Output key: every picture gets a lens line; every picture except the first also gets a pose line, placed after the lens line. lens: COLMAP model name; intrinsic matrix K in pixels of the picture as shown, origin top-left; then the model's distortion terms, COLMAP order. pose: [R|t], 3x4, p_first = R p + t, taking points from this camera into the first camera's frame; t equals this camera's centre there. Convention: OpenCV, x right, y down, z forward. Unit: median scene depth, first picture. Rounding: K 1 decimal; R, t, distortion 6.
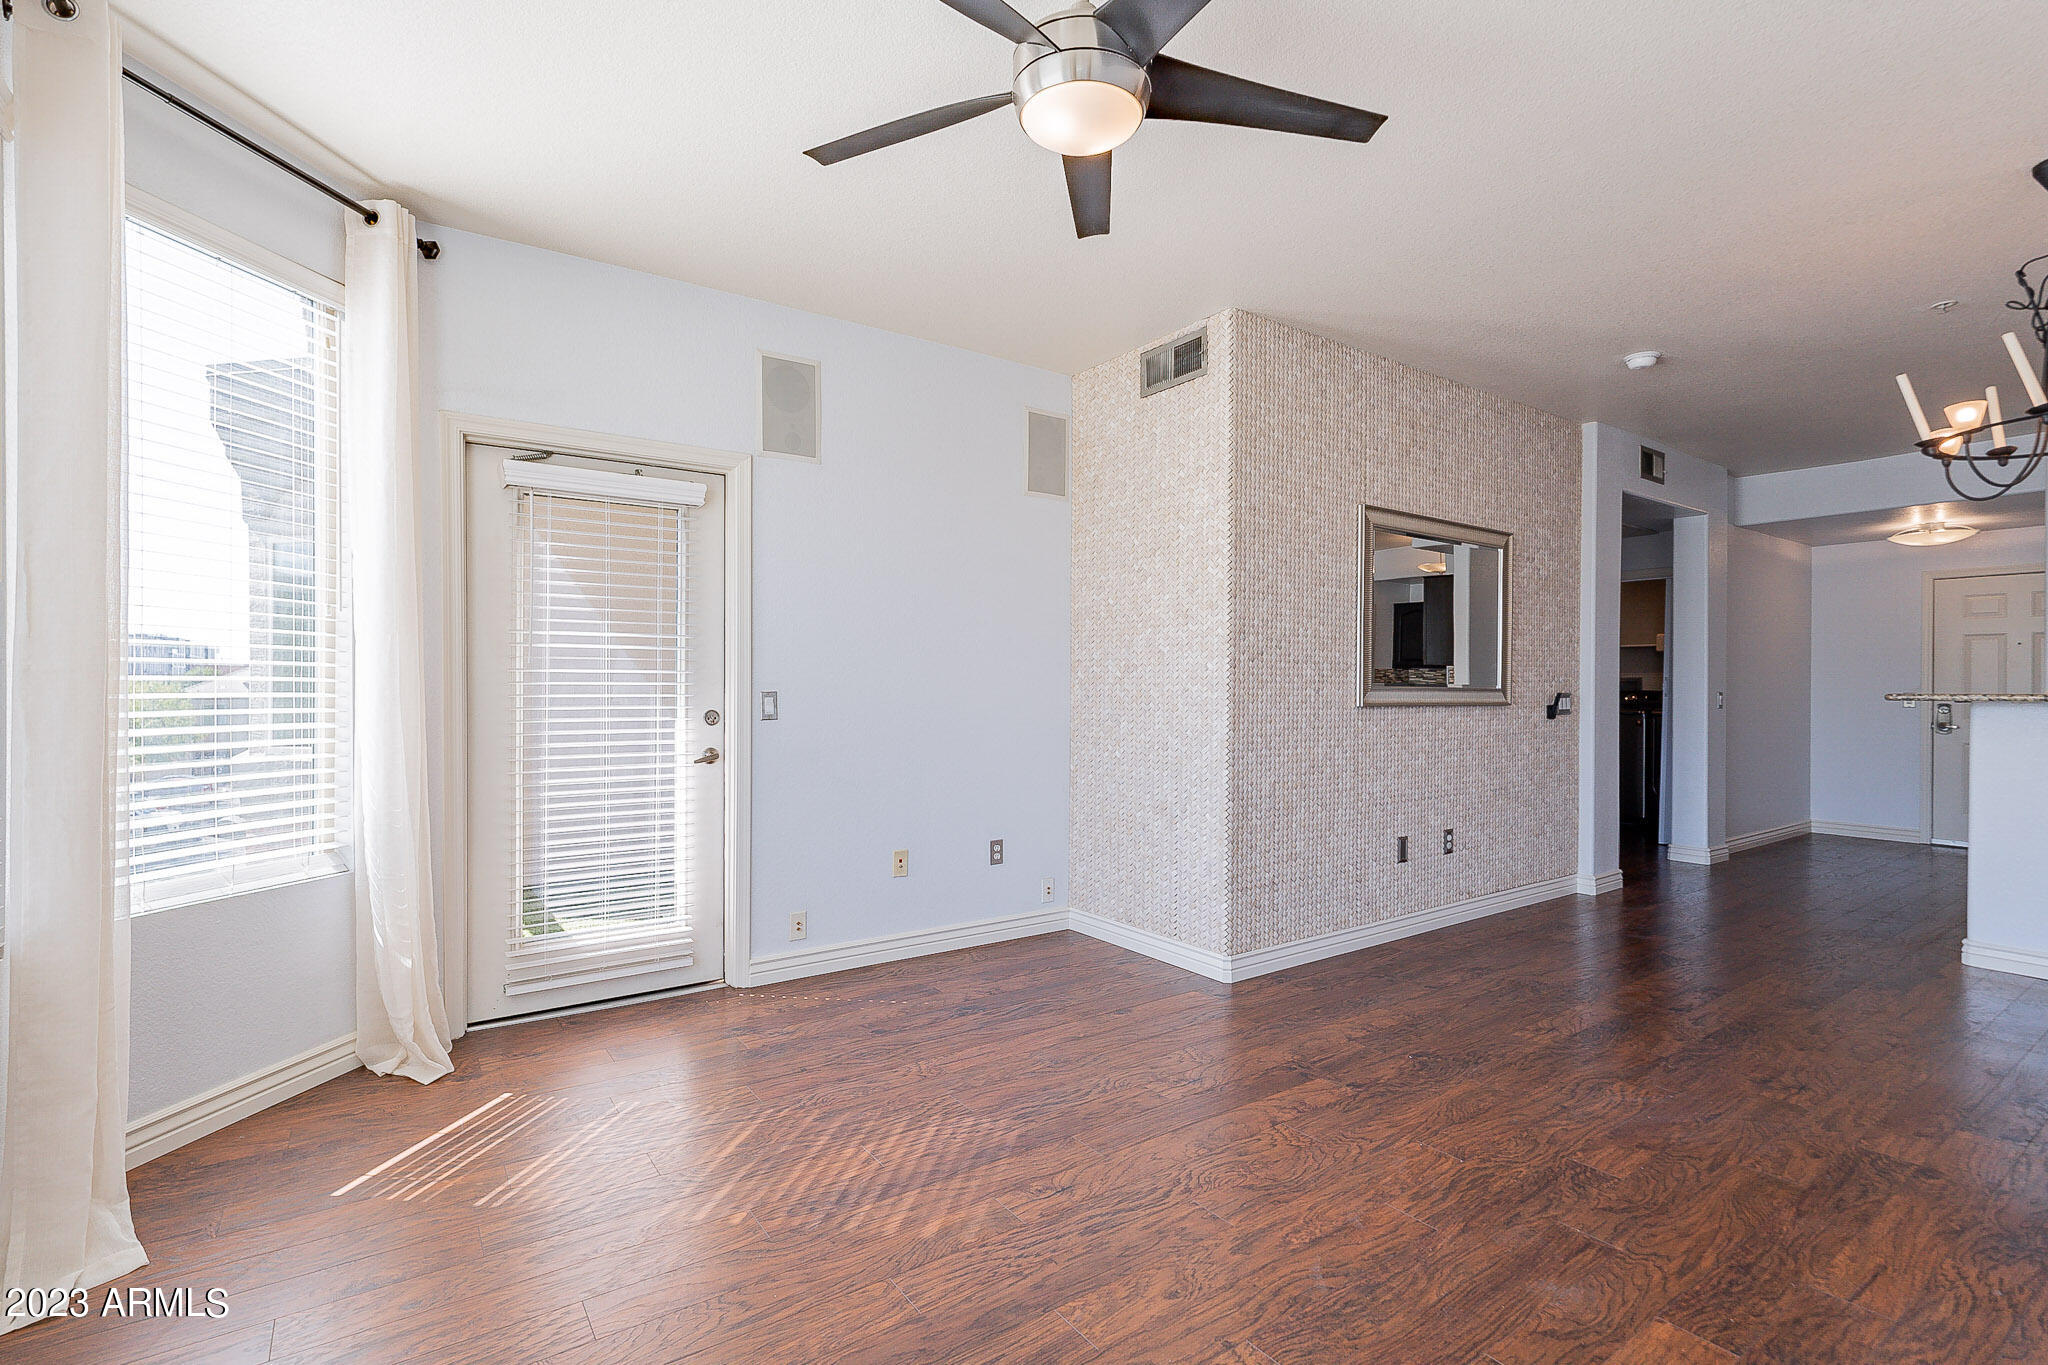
lens RADIAL K [[945.6, 0, 1029.1], [0, 945.6, 699.9], [0, 0, 1]] dist [-0.001052, 0.000696]
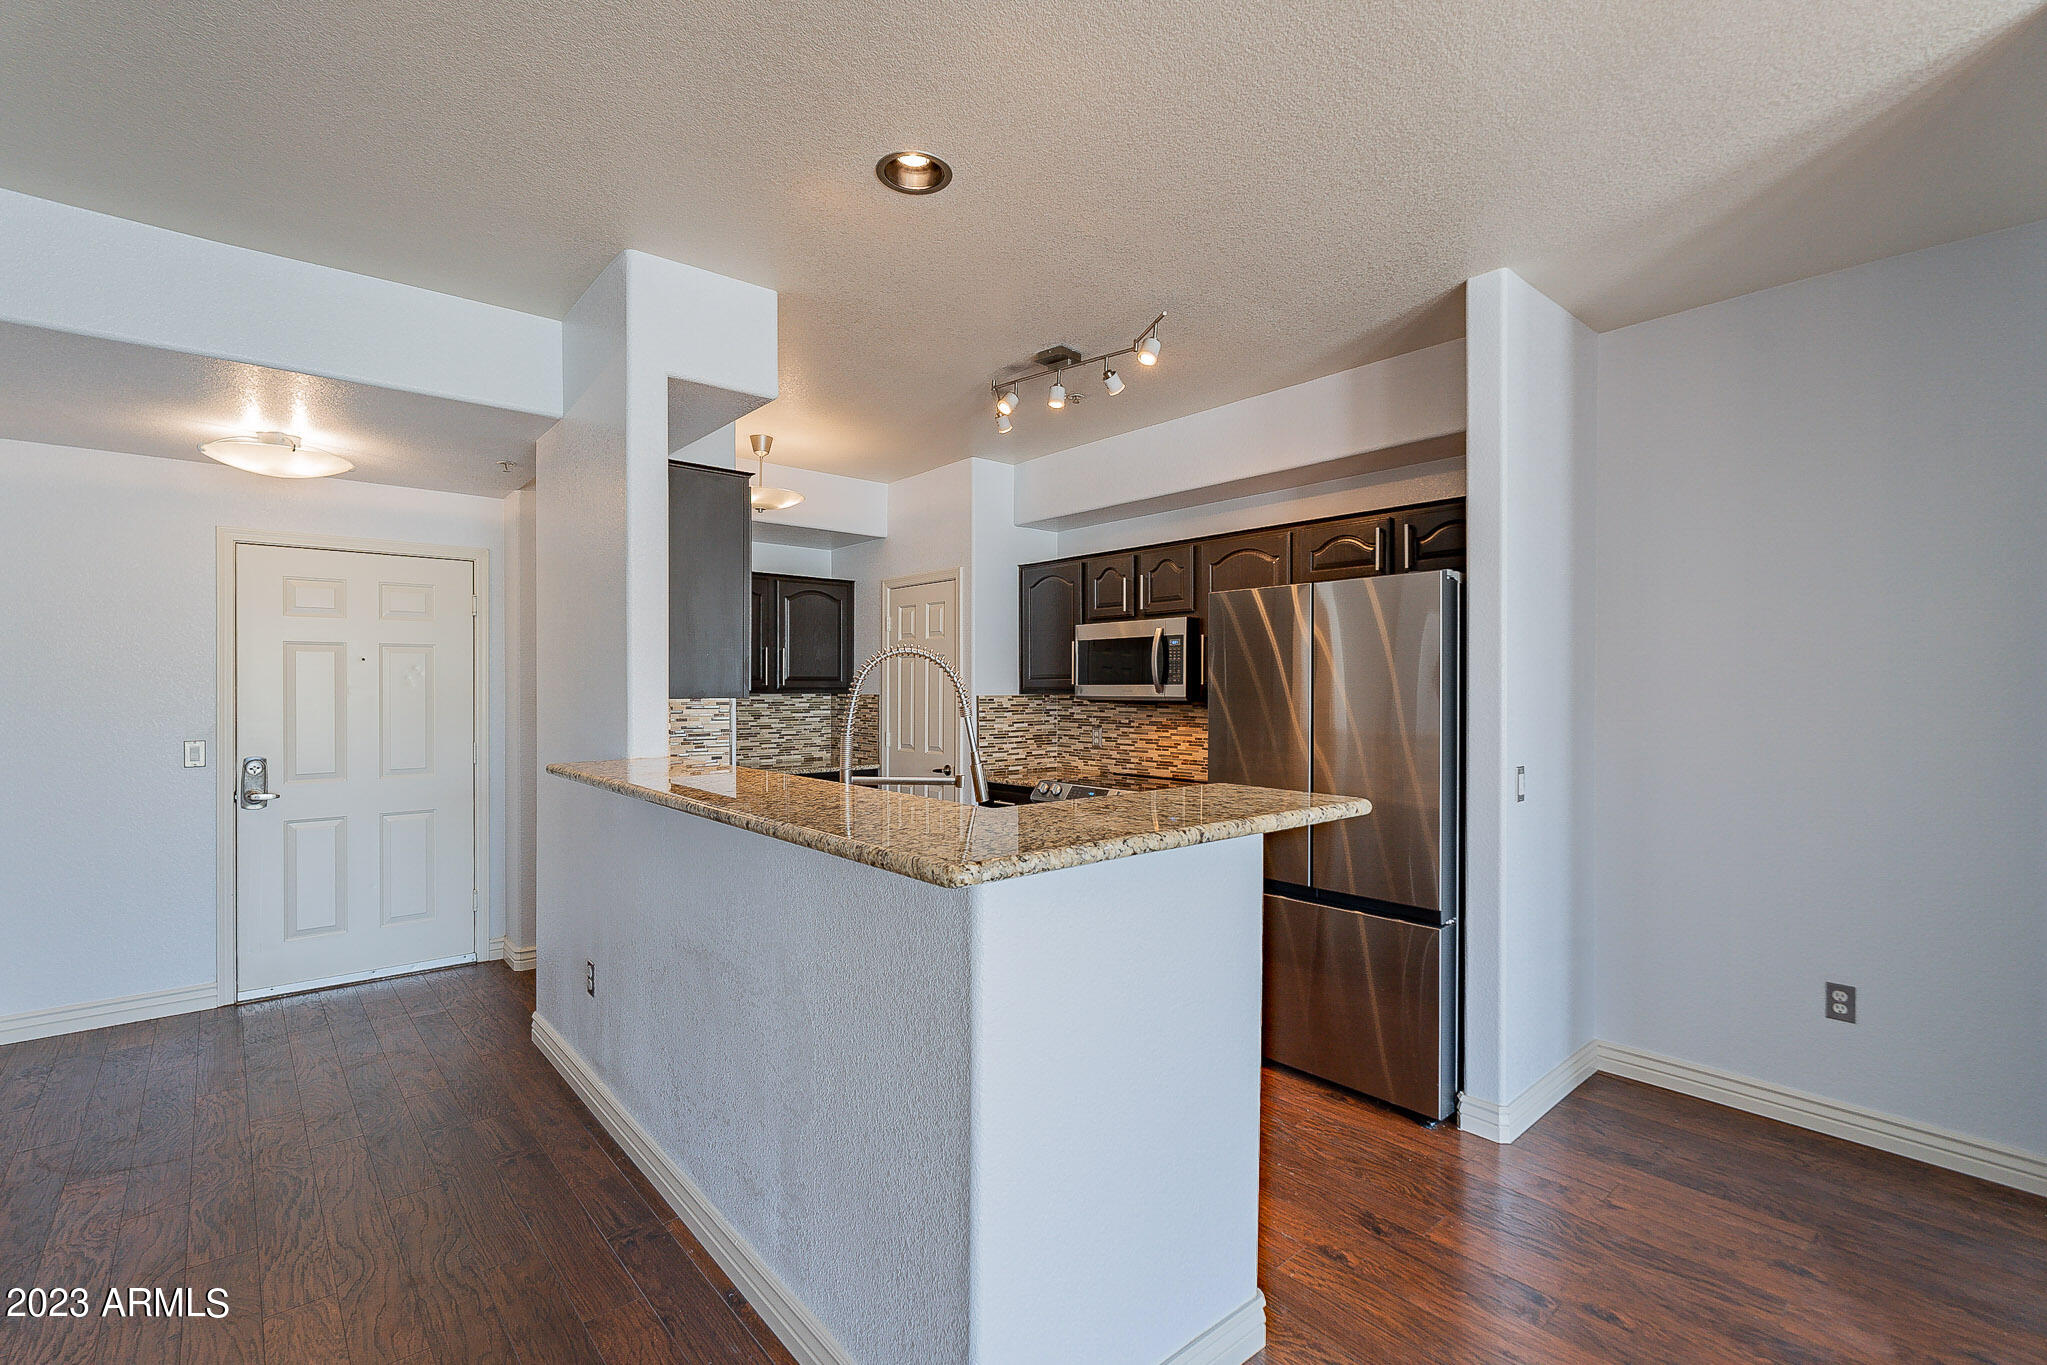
lens RADIAL K [[904.8, 0, 1013.2], [0, 904.8, 681.8], [0, 0, 1]] dist [0.006742, -0.001765]
pose [[-0.103206, -0.004947, 0.994648, 0.386108], [0.004466, 0.999975, 0.005437, -0.046226], [-0.994650, 0.005003, -0.103181, 0.627023]]
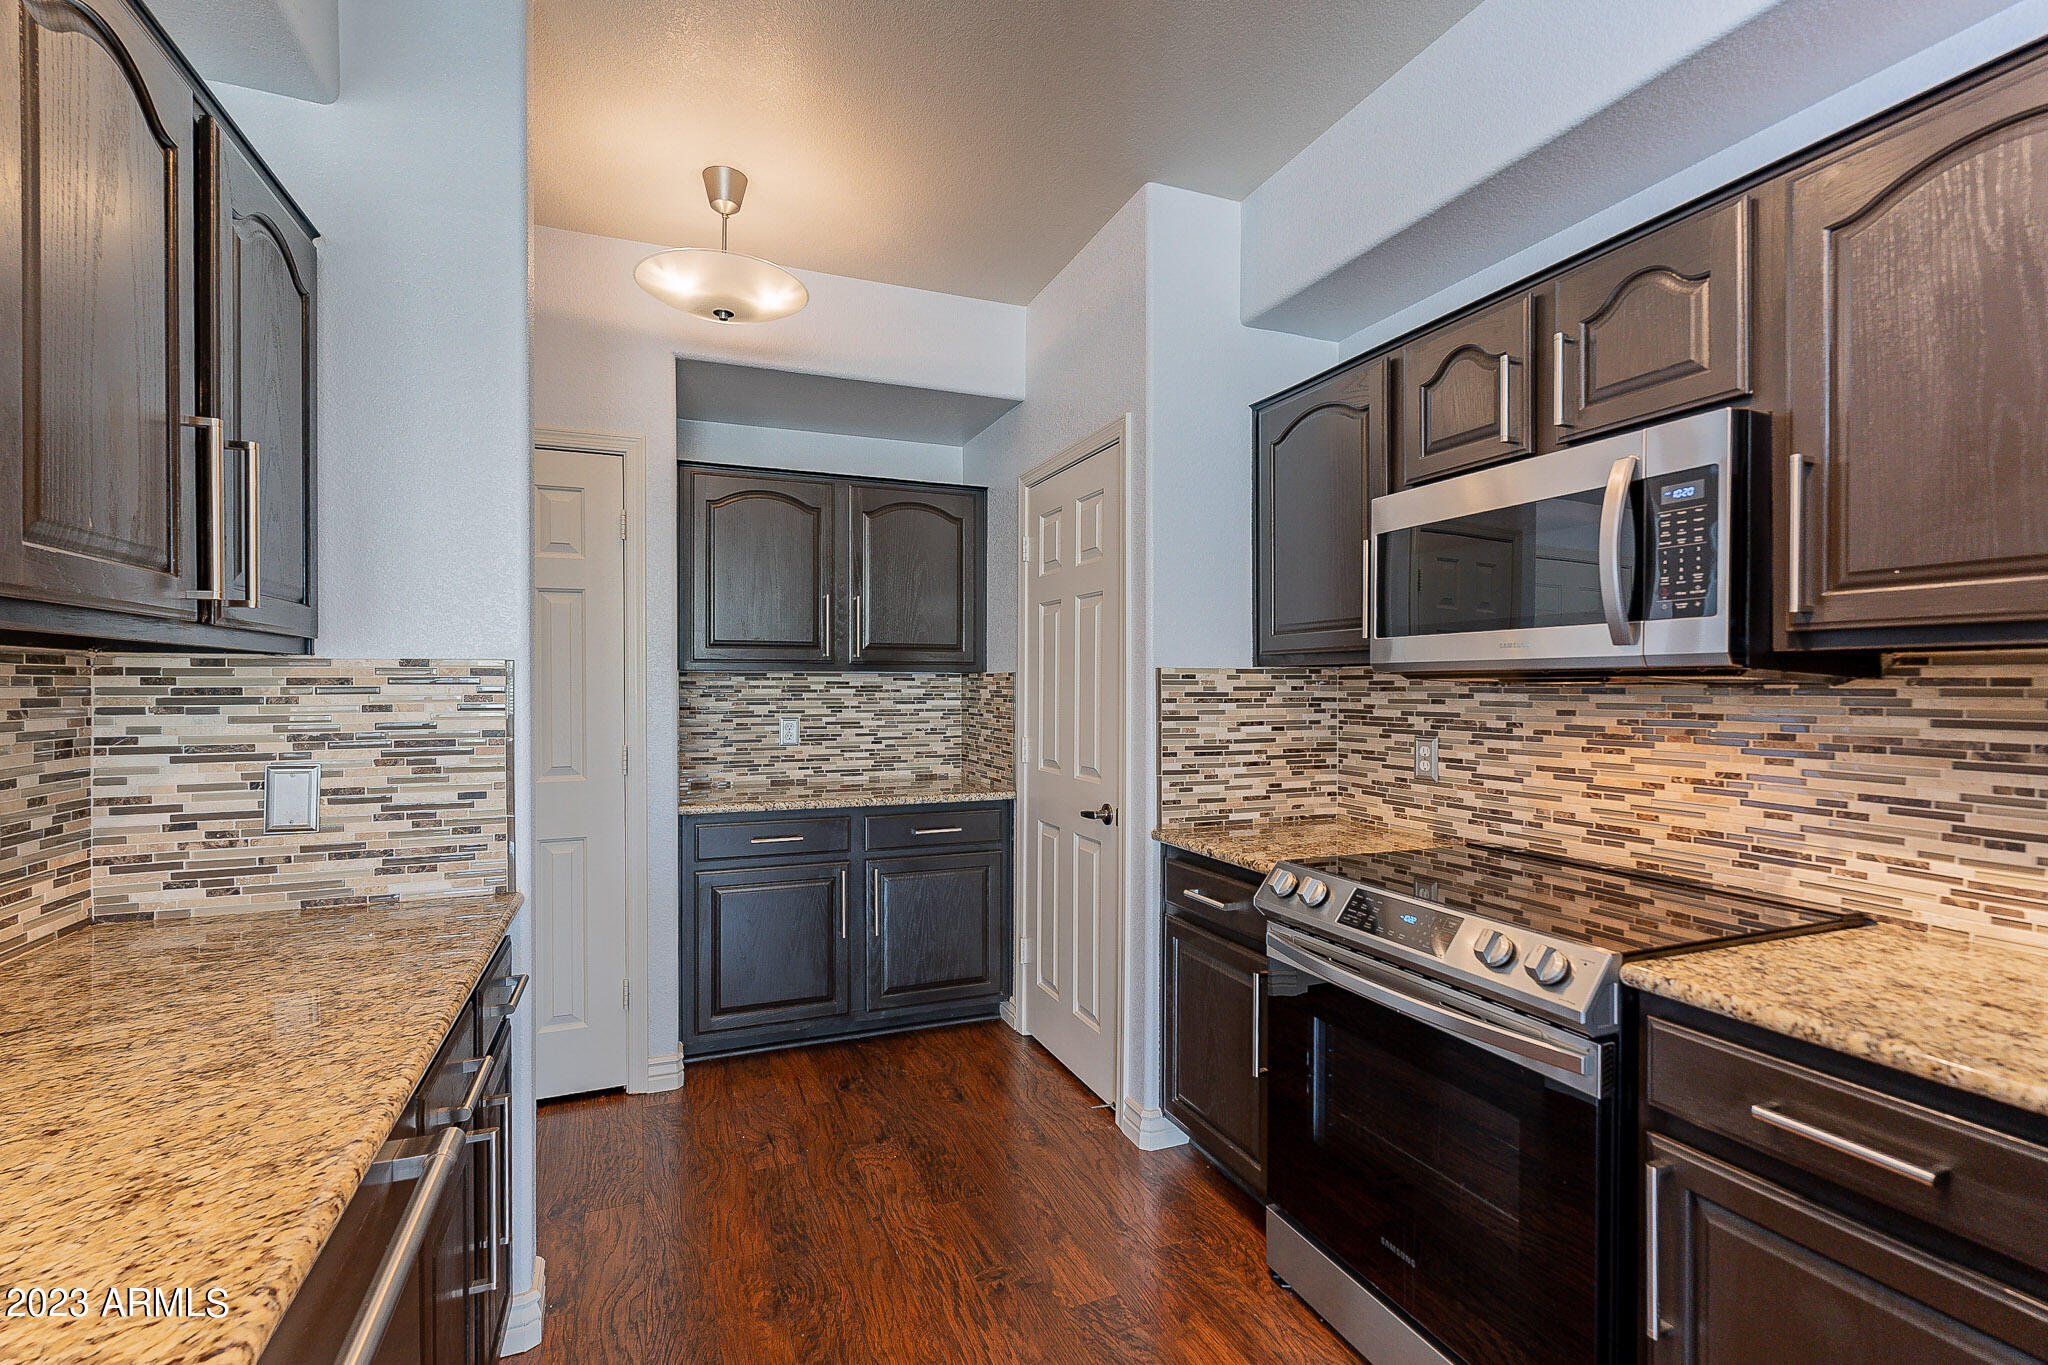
lens RADIAL K [[905.2, 0, 1003.8], [0, 905.2, 687.4], [0, 0, 1]] dist [0.006742, -0.001765]
pose [[0.238752, -0.013804, 0.970983, 0.766558], [0.008760, 0.999889, 0.012061, -0.027725], [-0.971041, 0.005626, 0.238846, 0.551289]]
